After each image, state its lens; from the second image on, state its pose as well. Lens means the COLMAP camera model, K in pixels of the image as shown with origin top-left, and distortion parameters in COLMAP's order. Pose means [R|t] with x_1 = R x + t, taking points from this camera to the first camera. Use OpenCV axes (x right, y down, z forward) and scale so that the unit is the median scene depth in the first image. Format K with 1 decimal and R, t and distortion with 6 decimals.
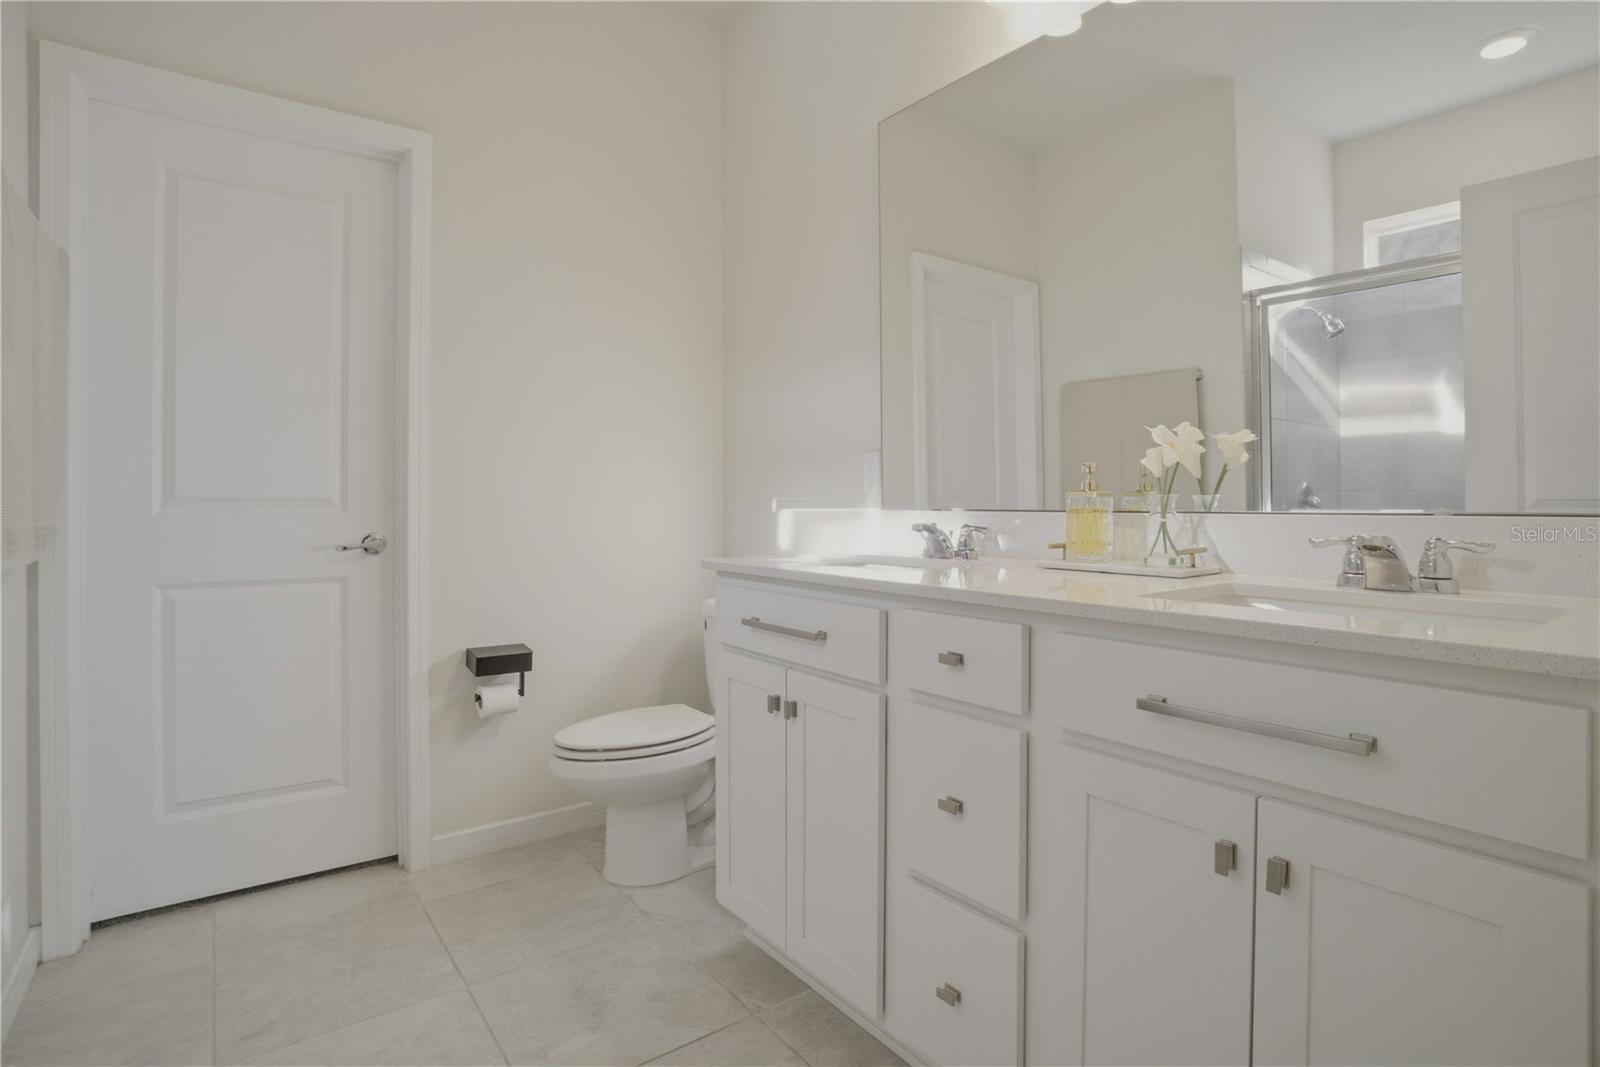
lens RADIAL K [[769.6, 0, 802.7], [0, 769.6, 509.4], [0, 0, 1]] dist [-0.002912, -0.000216]
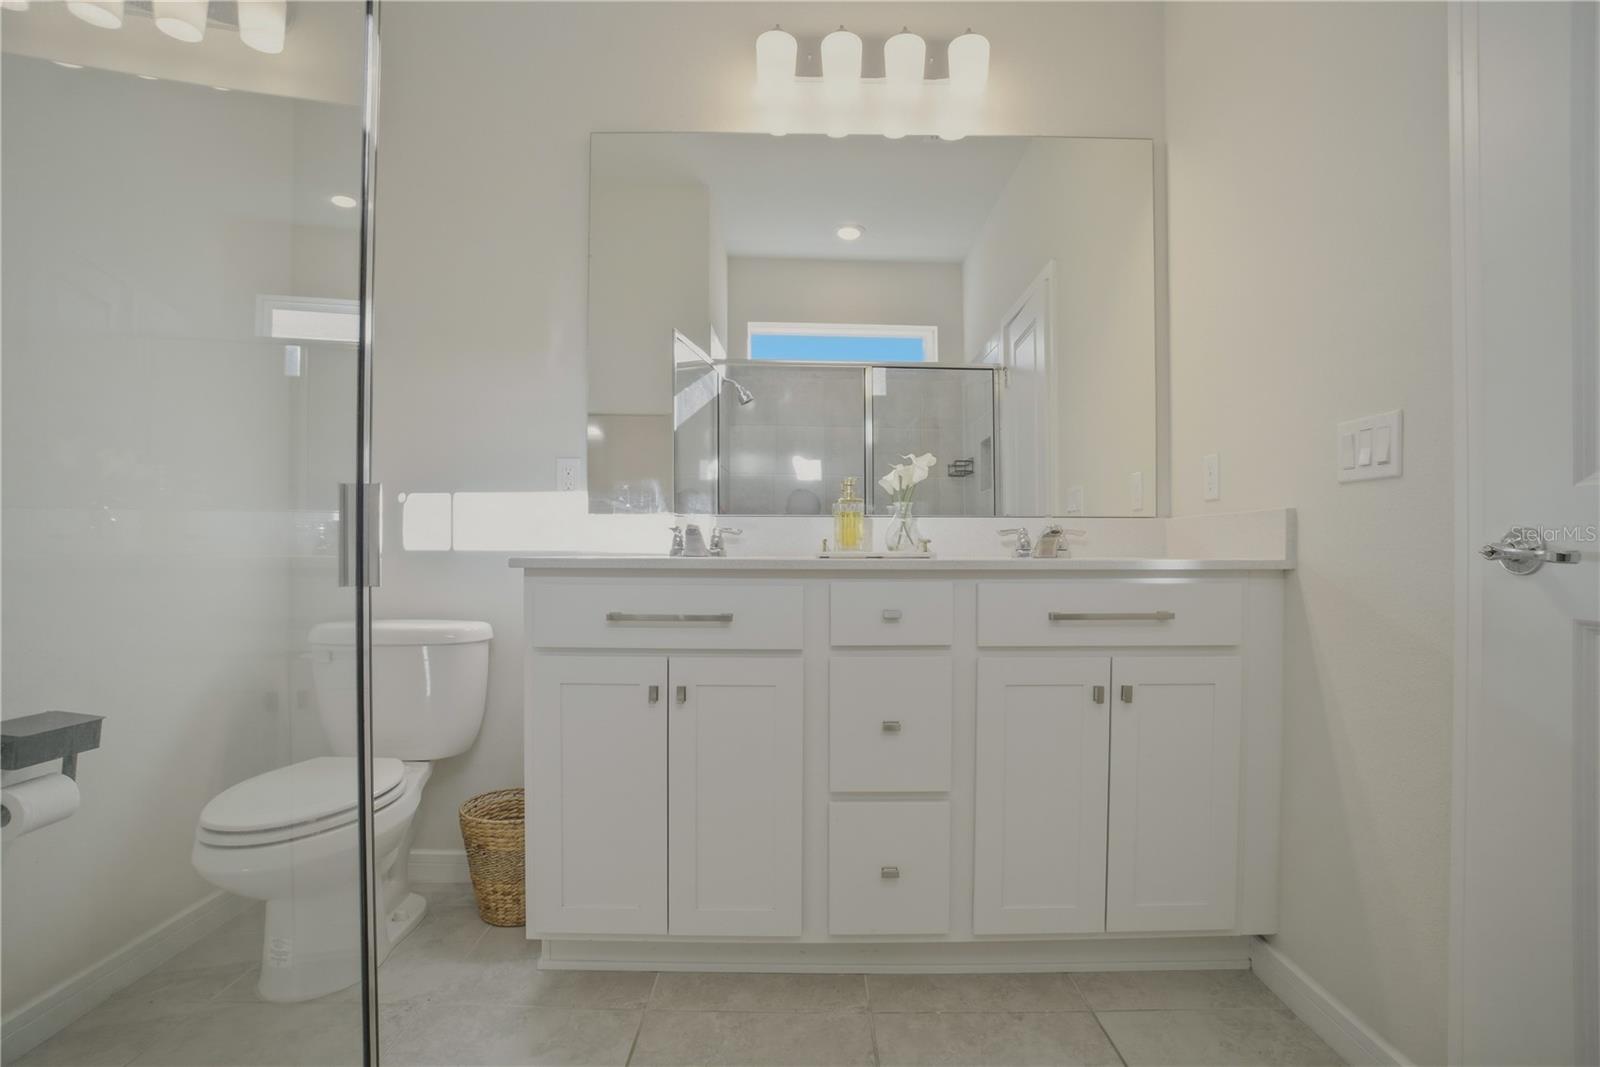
lens RADIAL K [[779.1, 0, 794.6], [0, 779.1, 530.6], [0, 0, 1]] dist [-0.063268, 0.025807]
pose [[0.646796, 0.017643, 0.762459, -0.539811], [0.001628, 0.999698, -0.024514, 0.049892], [-0.762661, 0.017097, 0.646572, 0.160845]]
